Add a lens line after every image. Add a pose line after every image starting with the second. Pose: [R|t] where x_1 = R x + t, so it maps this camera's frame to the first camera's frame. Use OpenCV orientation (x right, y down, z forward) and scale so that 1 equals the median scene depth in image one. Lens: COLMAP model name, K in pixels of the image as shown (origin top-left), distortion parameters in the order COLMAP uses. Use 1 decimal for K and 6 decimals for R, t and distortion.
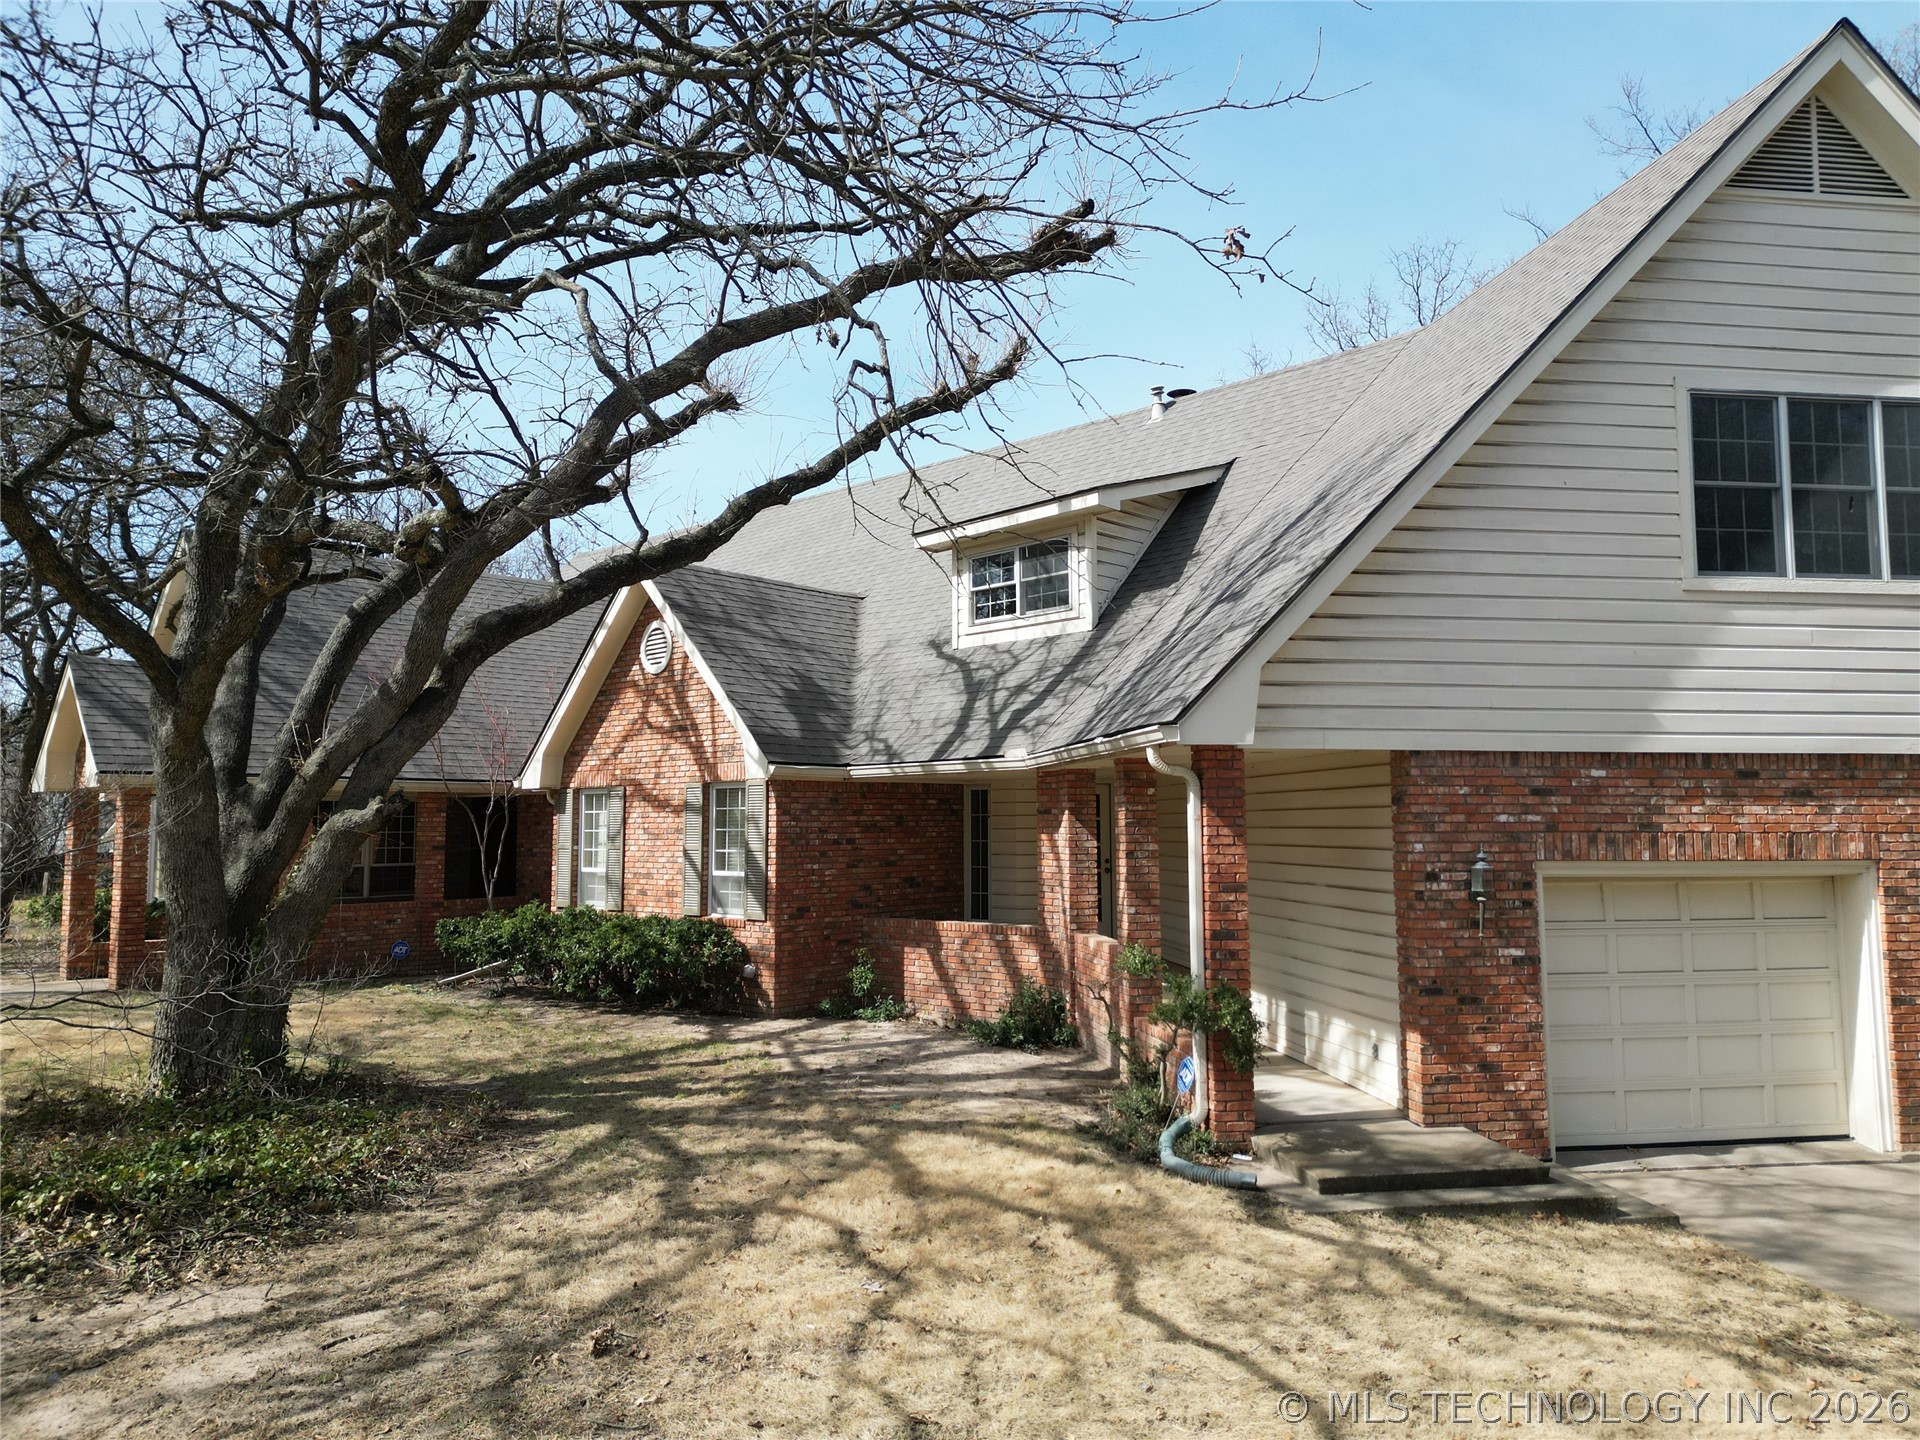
lens RADIAL K [[1337.7, 0, 954.9], [0, 1337.7, 717.1], [0, 0, 1]] dist [0.052942, -0.045564]
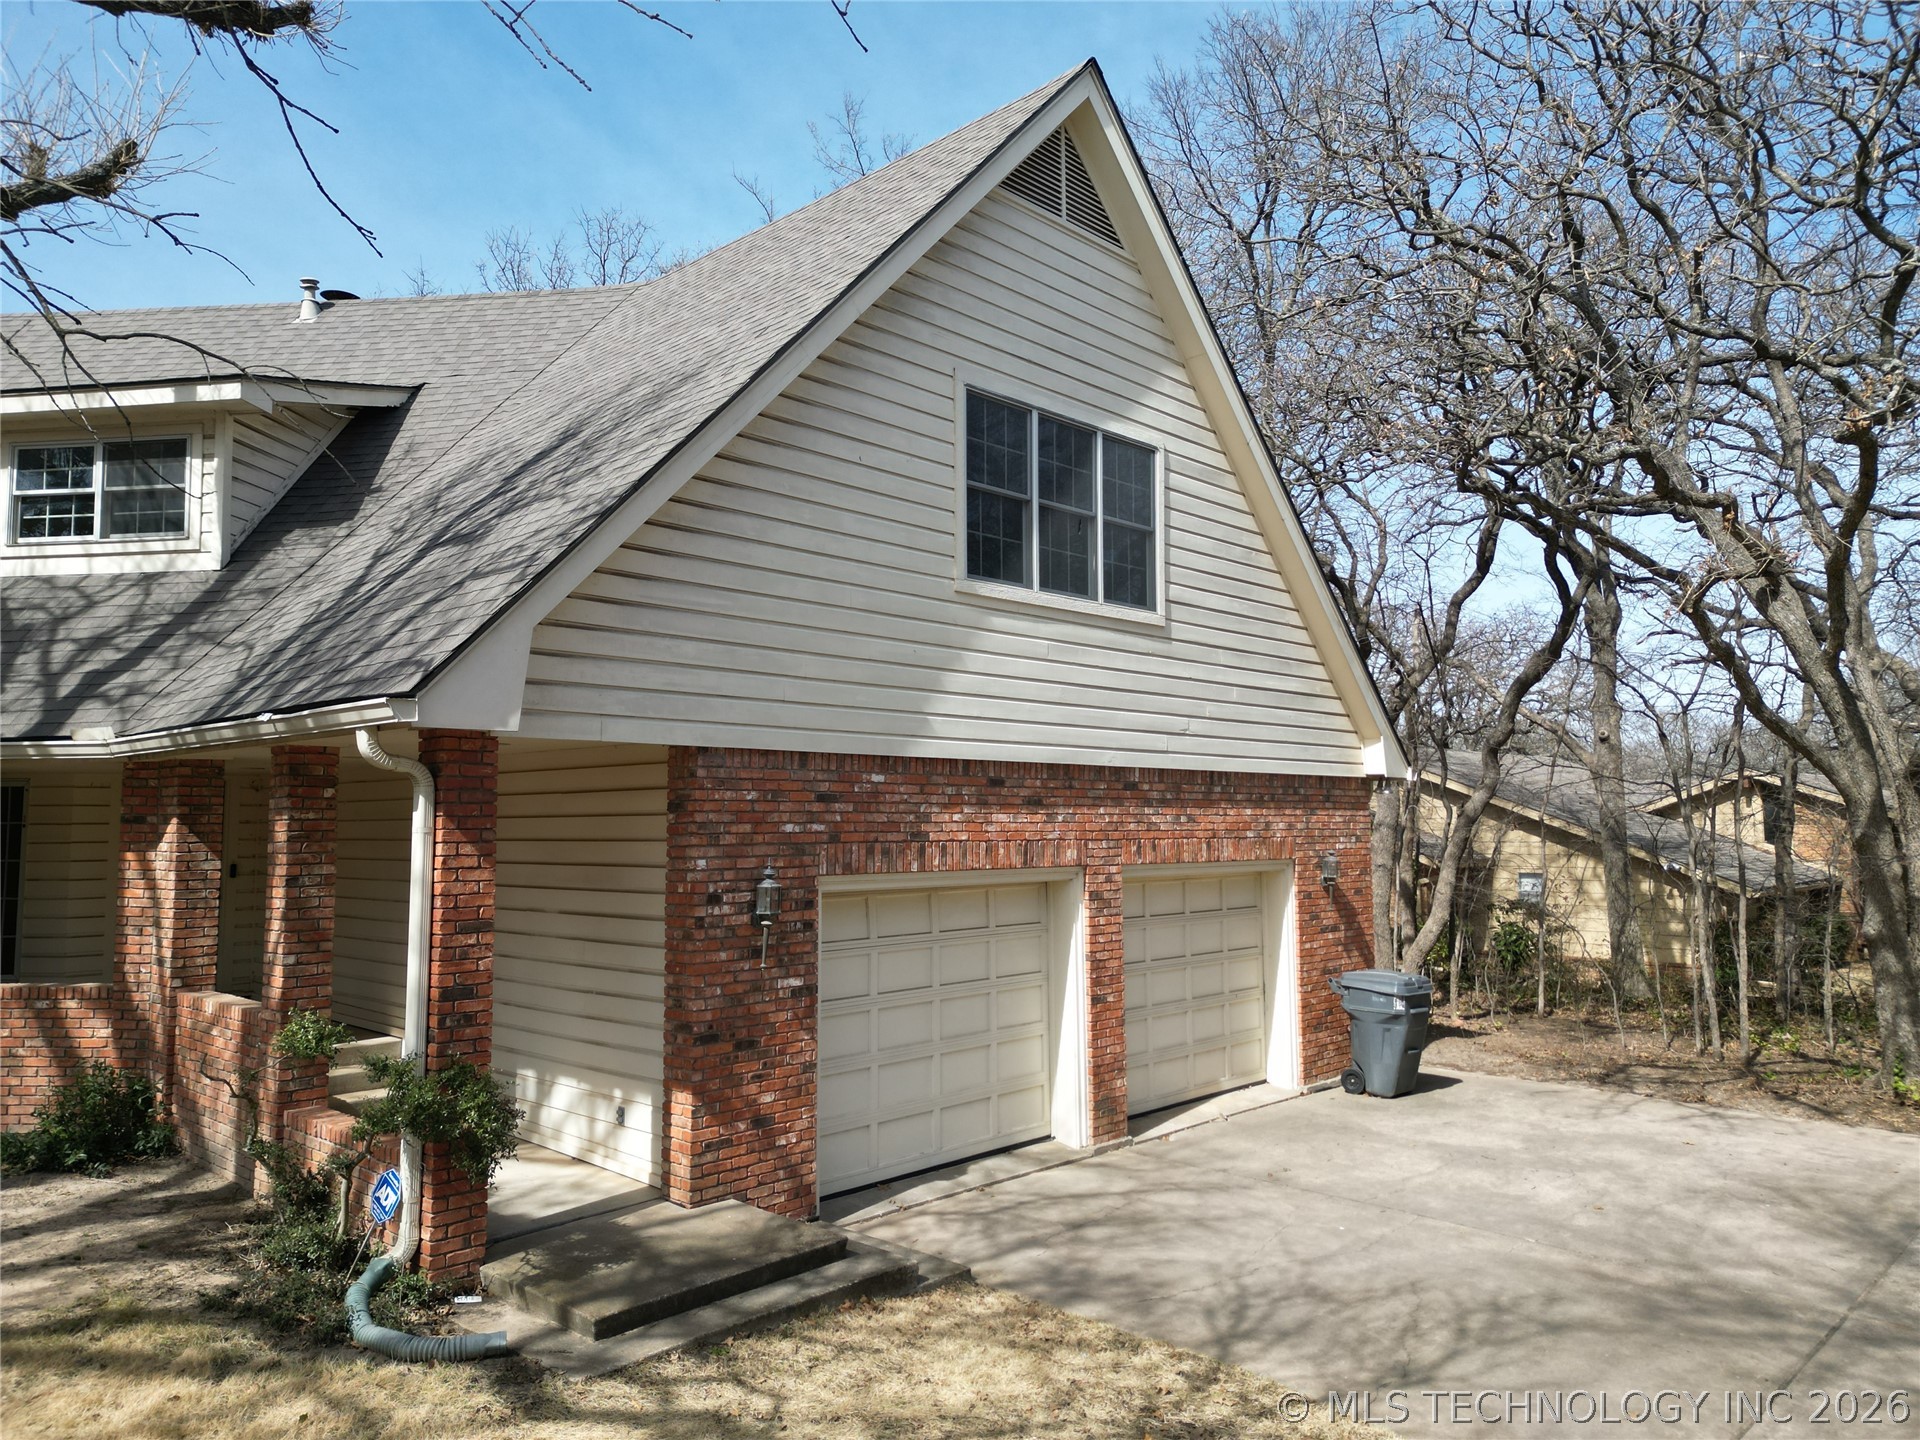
lens RADIAL K [[1337.7, 0, 961.7], [0, 1337.7, 711.3], [0, 0, 1]] dist [0.052942, -0.045564]
pose [[0.792050, 0.050443, 0.608368, -0.031972], [-0.047332, 0.998655, -0.021180, 0.012083], [-0.608618, -0.012020, 0.793372, 0.238157]]
